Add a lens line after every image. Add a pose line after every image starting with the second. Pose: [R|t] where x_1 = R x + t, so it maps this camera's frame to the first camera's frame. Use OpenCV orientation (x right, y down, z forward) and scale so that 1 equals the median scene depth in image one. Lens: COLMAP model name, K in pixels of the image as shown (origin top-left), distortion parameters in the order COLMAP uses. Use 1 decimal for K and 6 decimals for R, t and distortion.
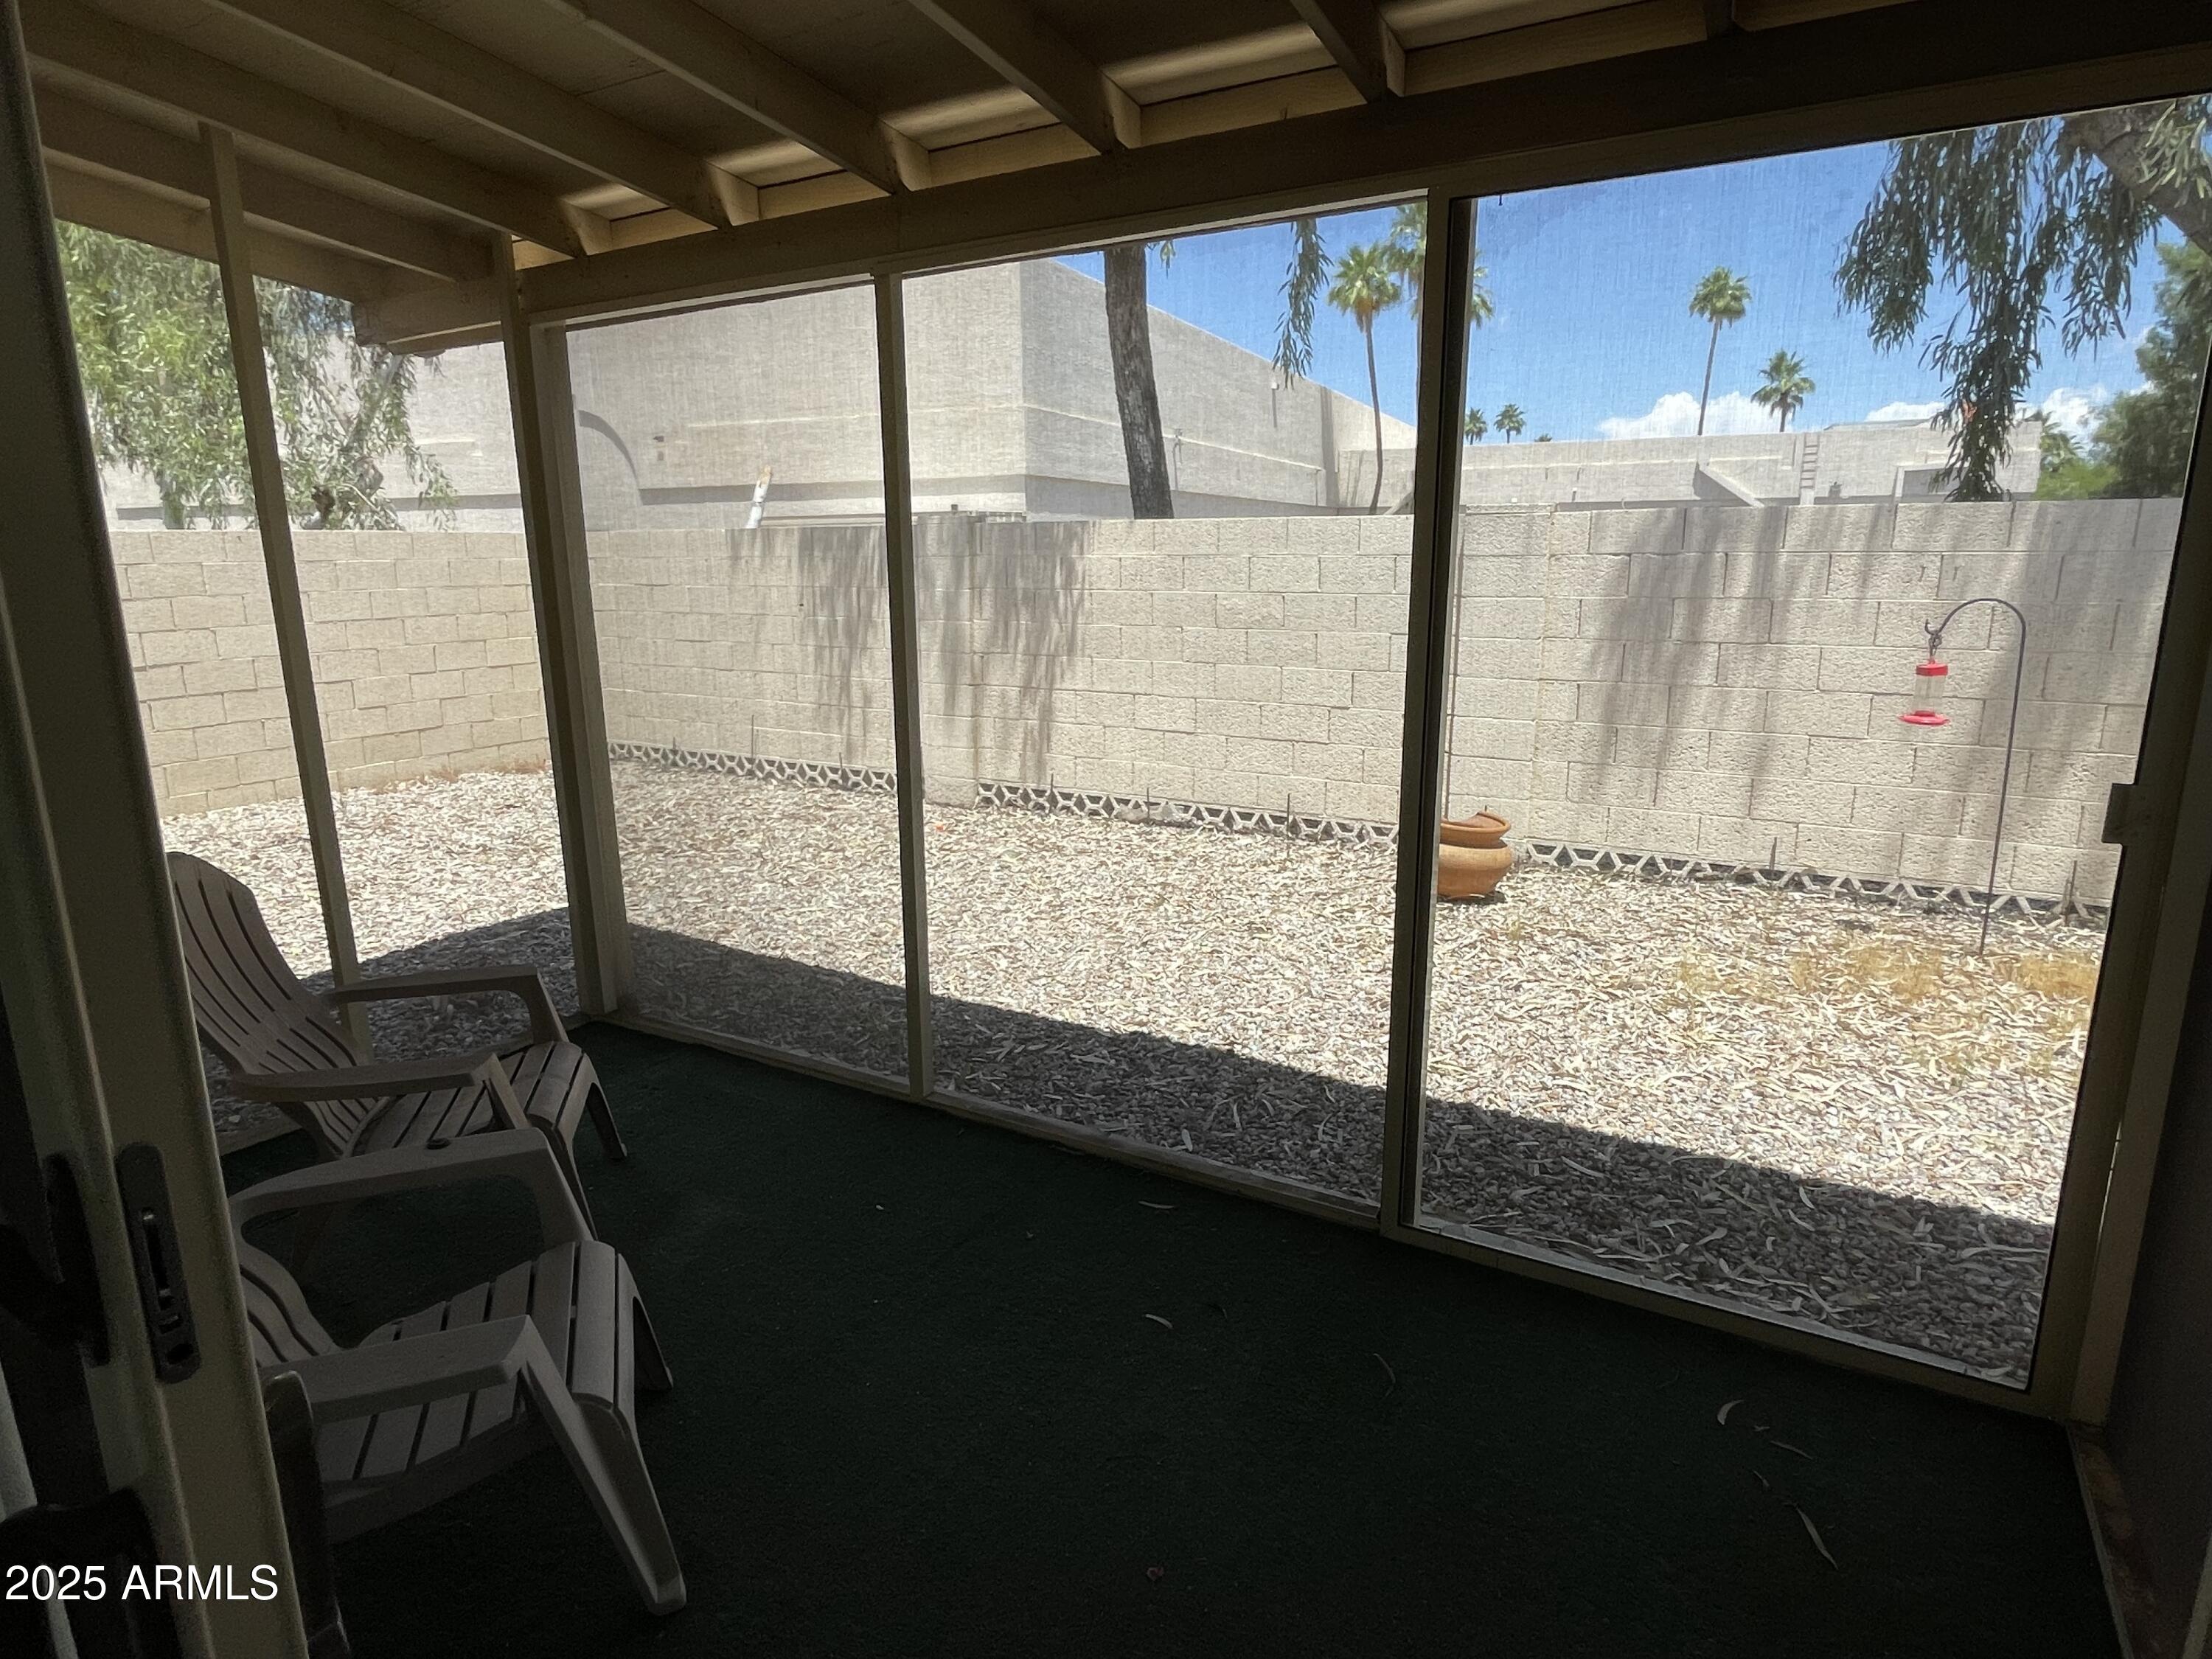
lens RADIAL K [[1230.2, 0, 1102.5], [0, 1230.2, 824.5], [0, 0, 1]] dist [0.004136, -0.001061]
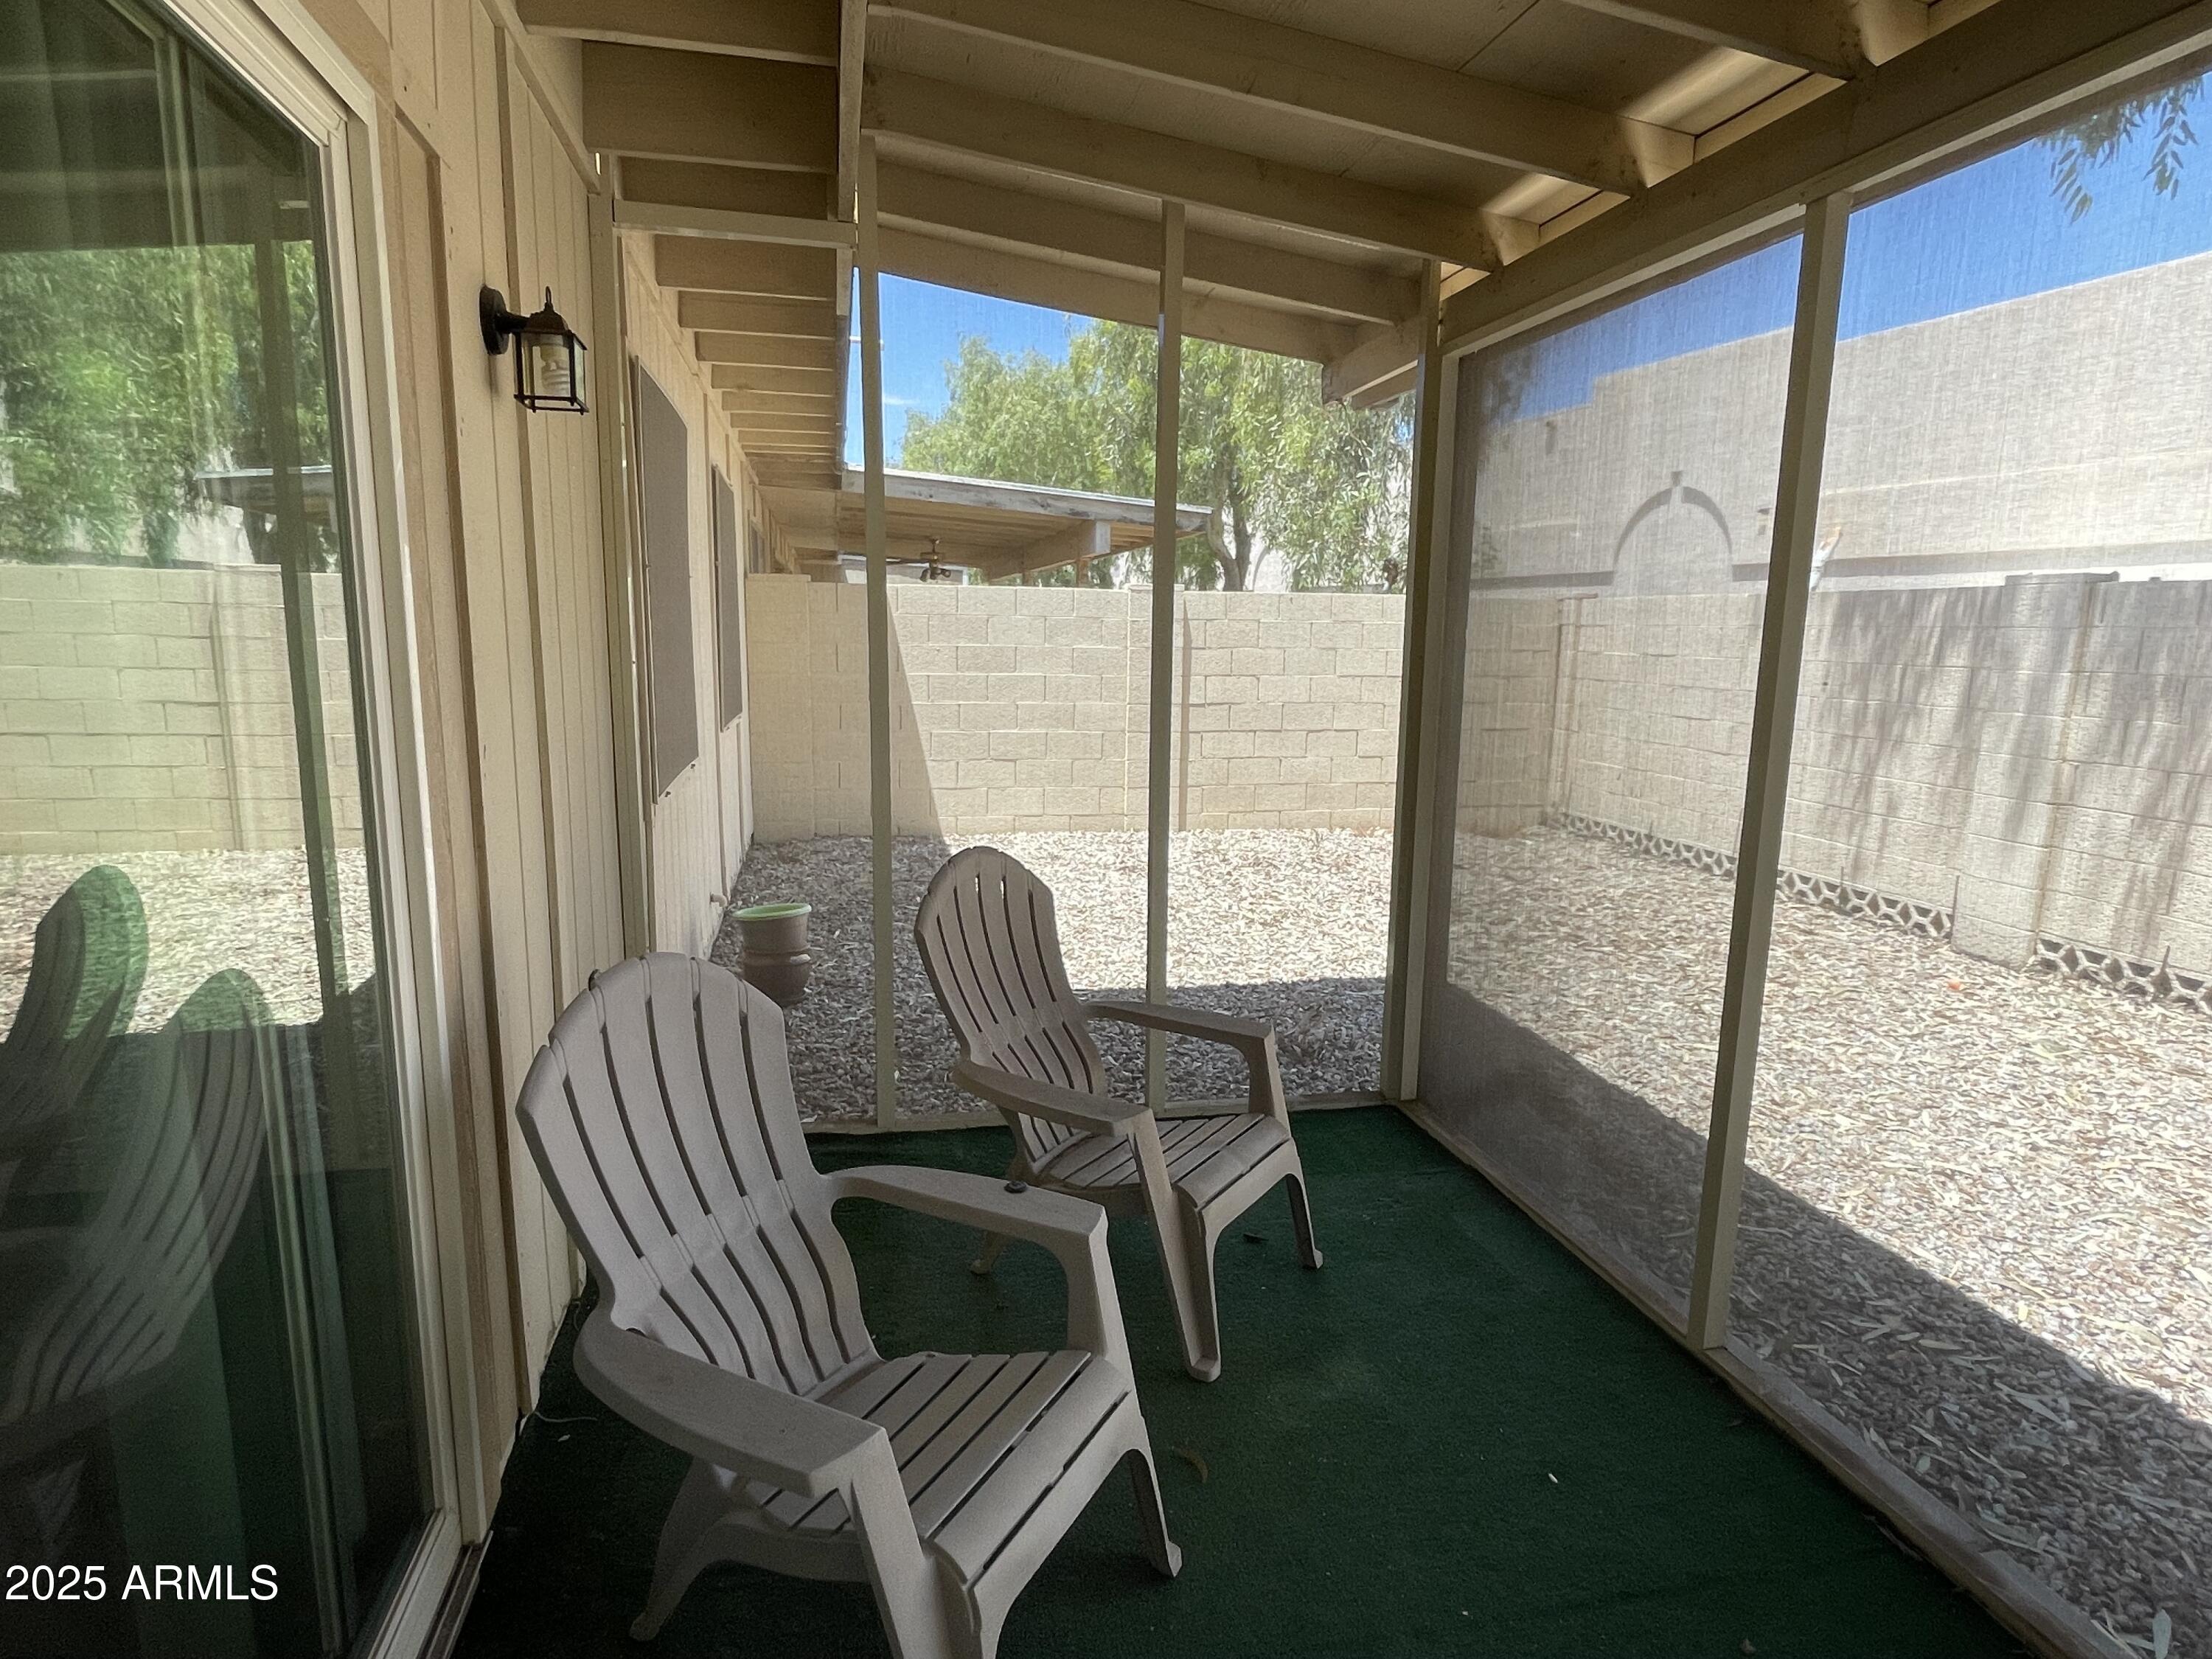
lens RADIAL K [[1230.2, 0, 1109.3], [0, 1230.2, 839.2], [0, 0, 1]] dist [0.004136, -0.001061]
pose [[0.681904, 0.143614, -0.717204, 0.049686], [-0.179950, 0.983337, 0.025812, -0.014284], [0.708960, 0.111460, 0.696385, 0.124550]]
